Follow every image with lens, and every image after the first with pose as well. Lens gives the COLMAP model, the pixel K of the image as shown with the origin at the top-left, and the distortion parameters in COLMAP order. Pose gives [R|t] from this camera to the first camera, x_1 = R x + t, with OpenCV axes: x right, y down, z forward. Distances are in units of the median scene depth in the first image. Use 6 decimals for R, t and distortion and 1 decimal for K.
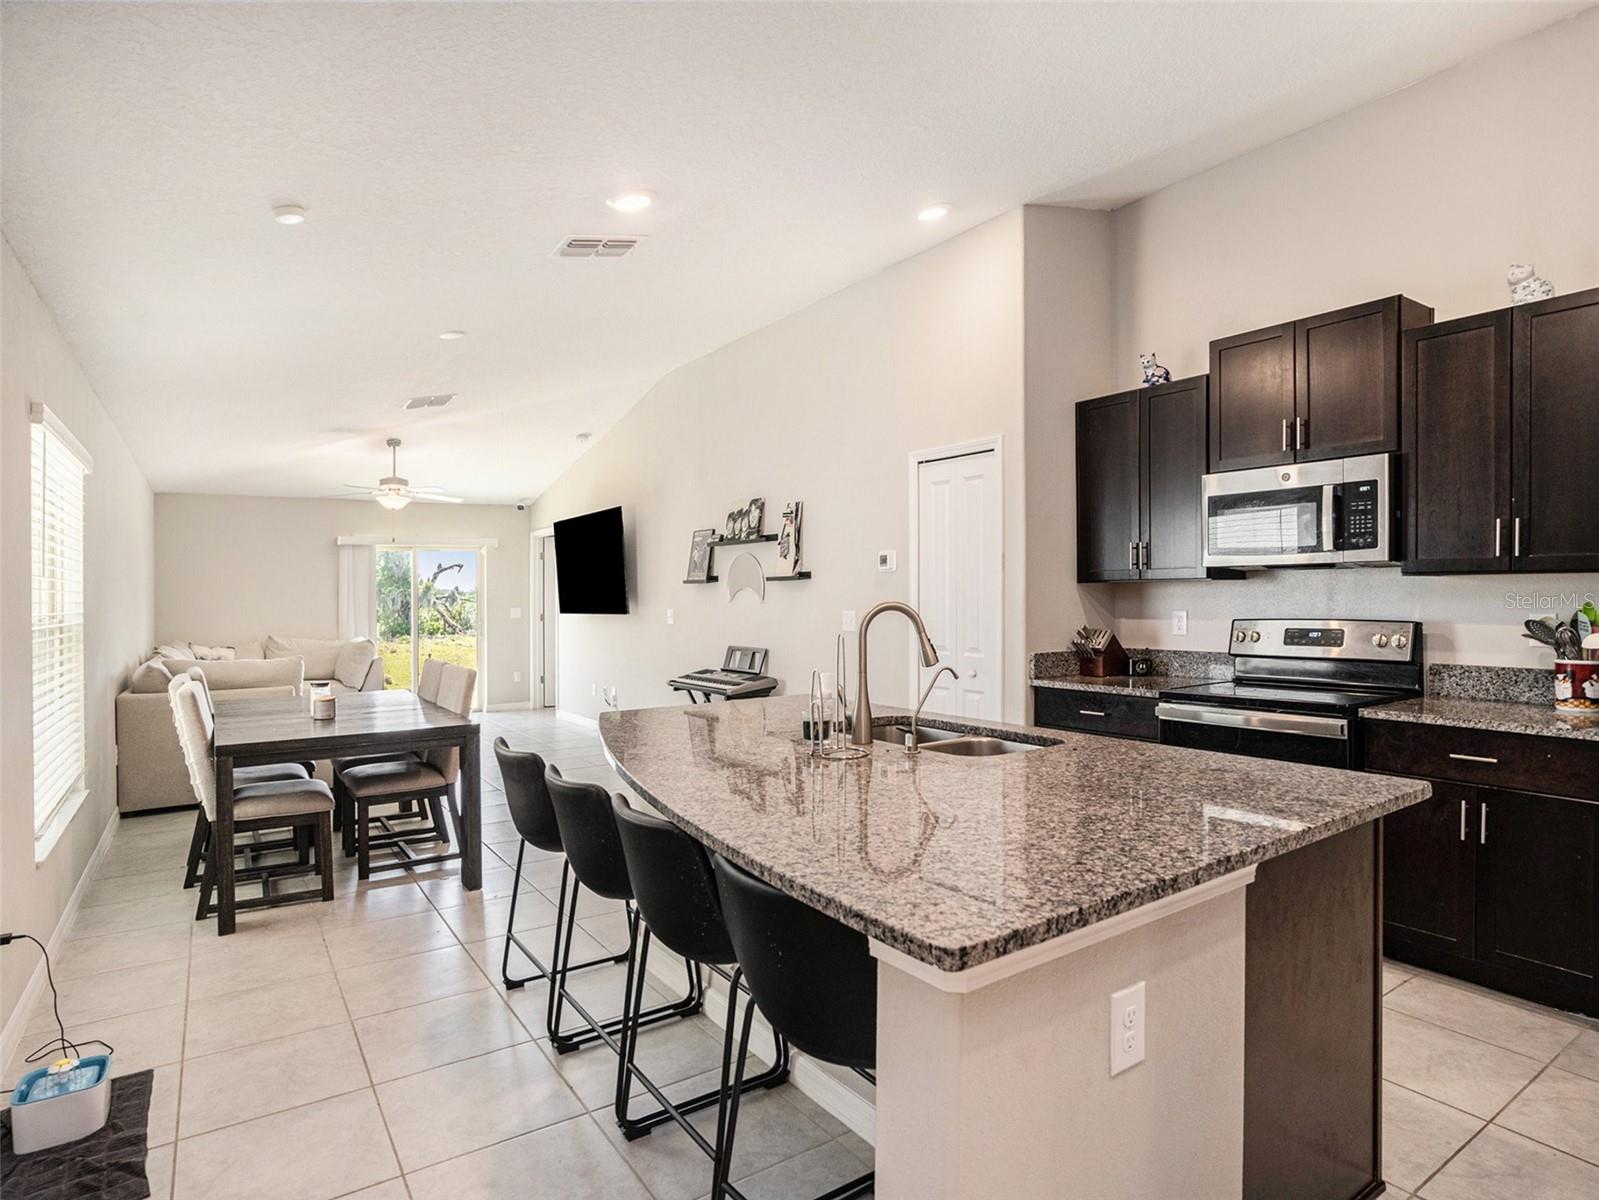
lens RADIAL K [[890.7, 0, 790.5], [0, 890.7, 597.5], [0, 0, 1]] dist [-0.055886, 0.002867]
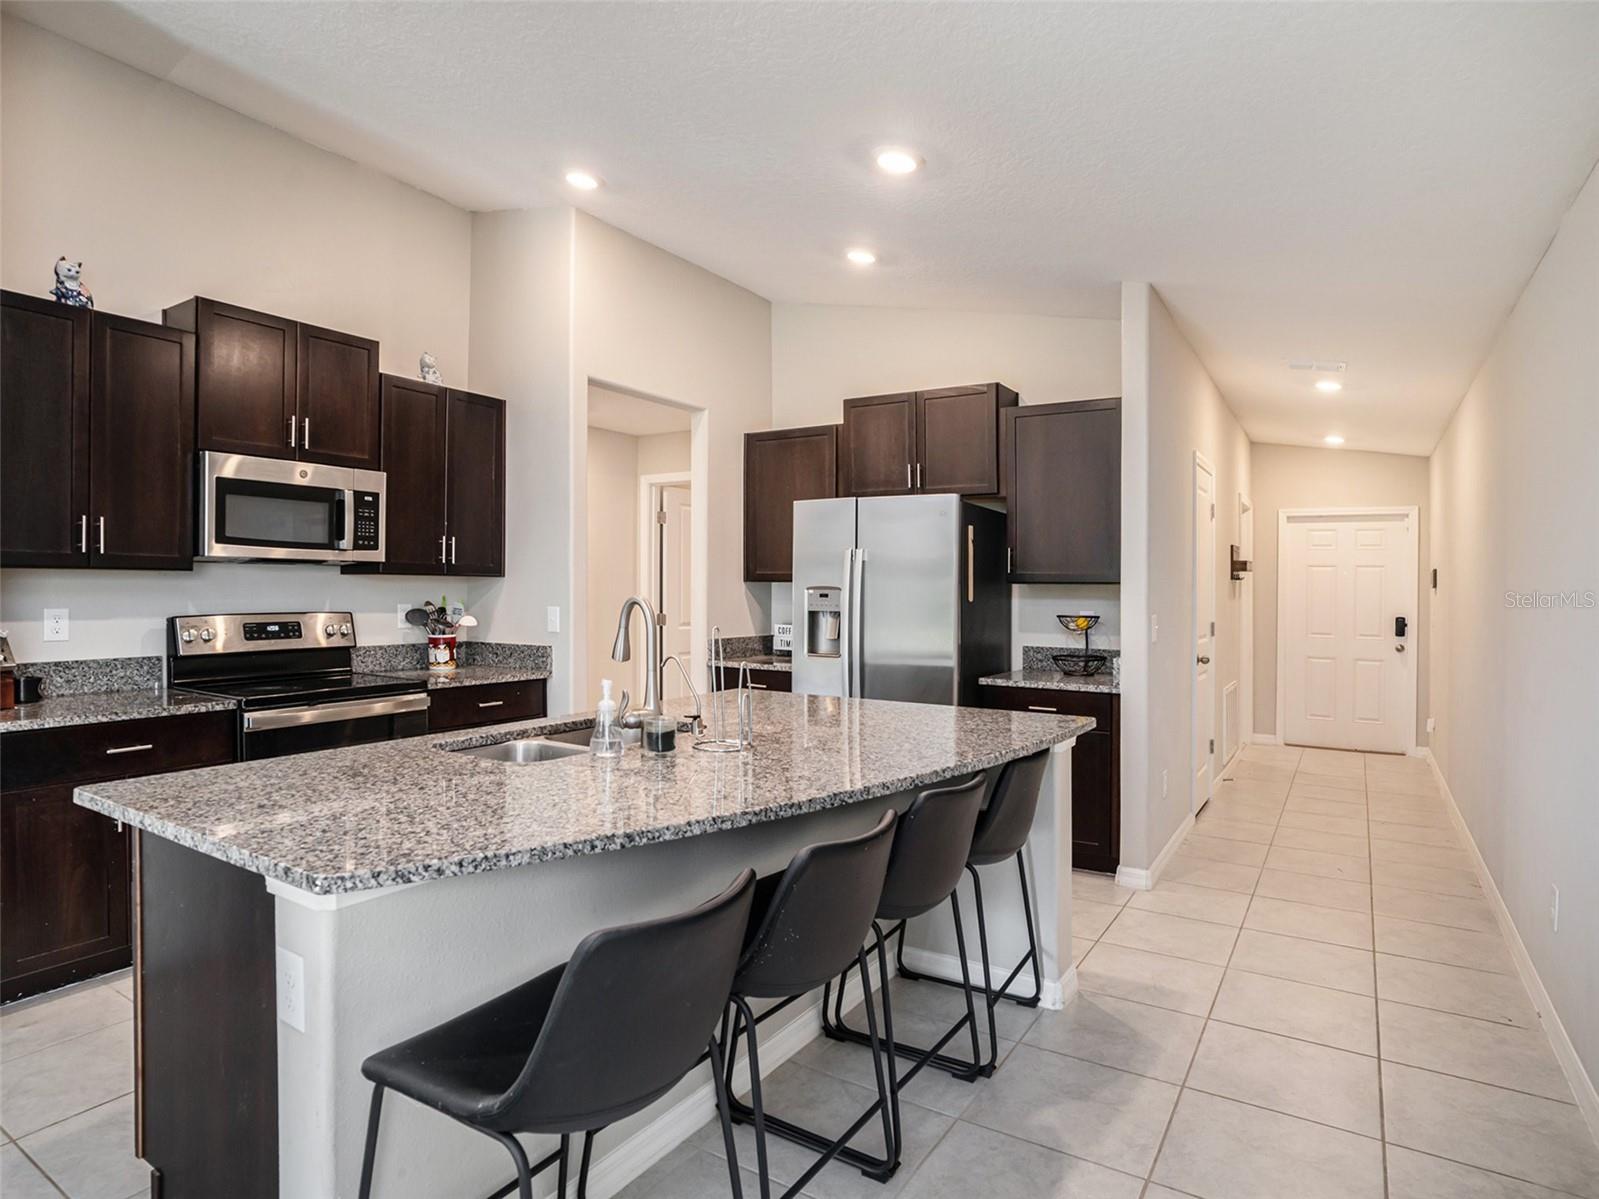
lens RADIAL K [[890.7, 0, 787.1], [0, 890.7, 592.5], [0, 0, 1]] dist [-0.055886, 0.002867]
pose [[-0.418890, 0.003995, 0.908028, -0.585274], [-0.000125, 0.999990, -0.004457, 0.005475], [-0.908037, -0.001981, -0.418886, 0.897231]]
